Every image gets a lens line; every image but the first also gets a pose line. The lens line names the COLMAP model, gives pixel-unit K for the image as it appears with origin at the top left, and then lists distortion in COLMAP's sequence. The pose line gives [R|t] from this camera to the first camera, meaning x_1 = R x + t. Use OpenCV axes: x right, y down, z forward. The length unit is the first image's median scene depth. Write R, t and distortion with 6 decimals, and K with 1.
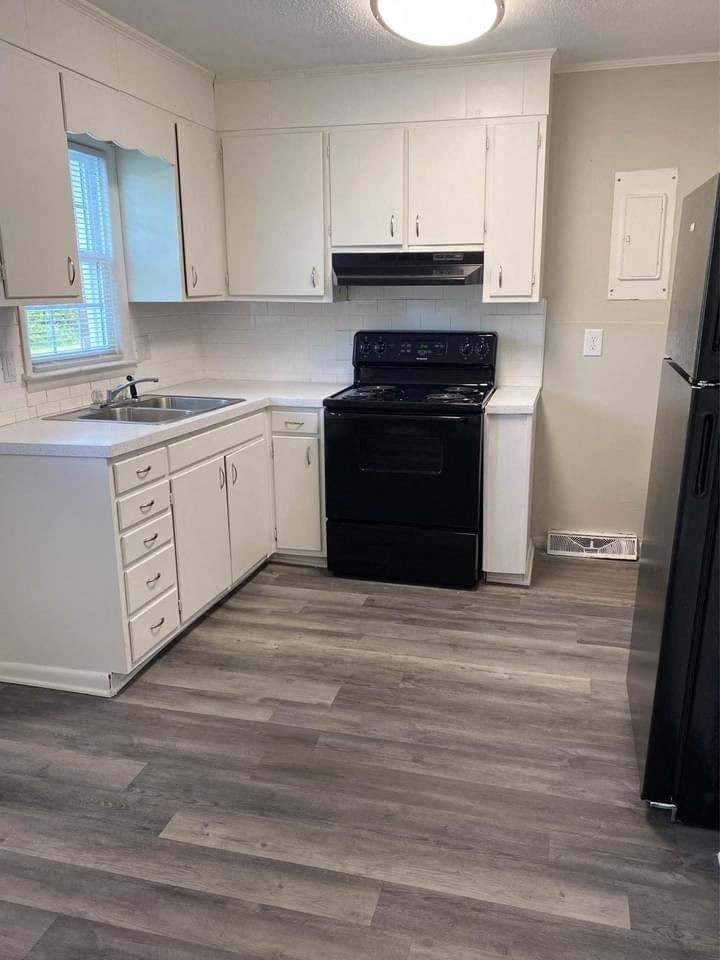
lens RADIAL K [[814.2, 0, 360.1], [0, 814.2, 504.7], [0, 0, 1]] dist [0.002679, 0.005883]
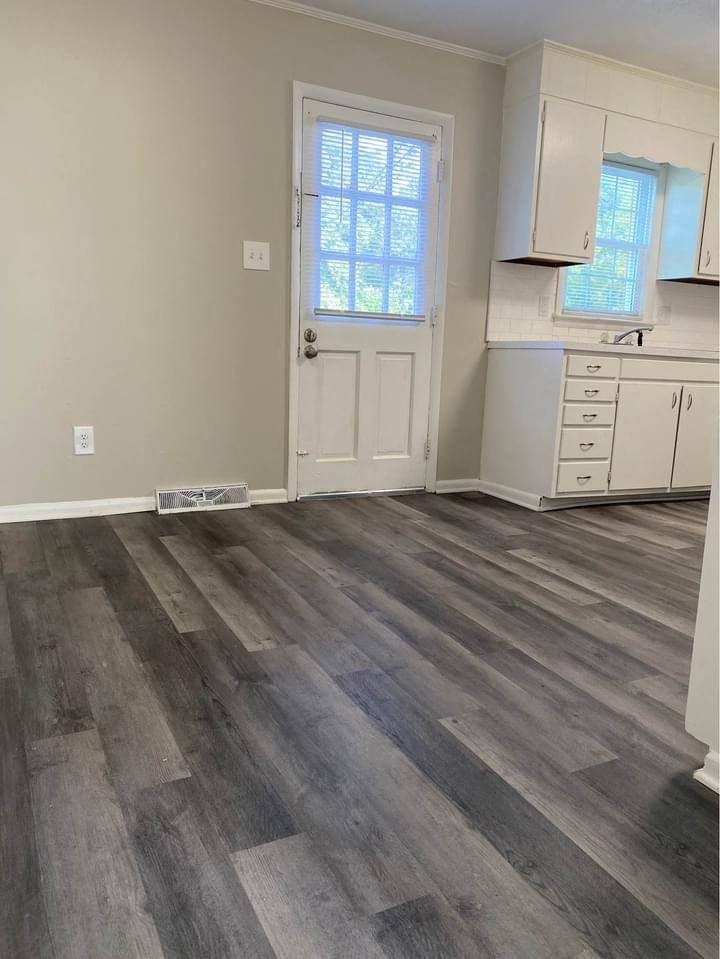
lens RADIAL K [[735.7, 0, 360.0], [0, 735.7, 479.5], [0, 0, 1]] dist [-0.006769, -0.003498]
pose [[0.670233, 0.174516, -0.721341, 0.469971], [-0.234360, 0.971994, 0.017402, 0.244051], [0.704176, 0.157390, 0.692362, -0.198222]]
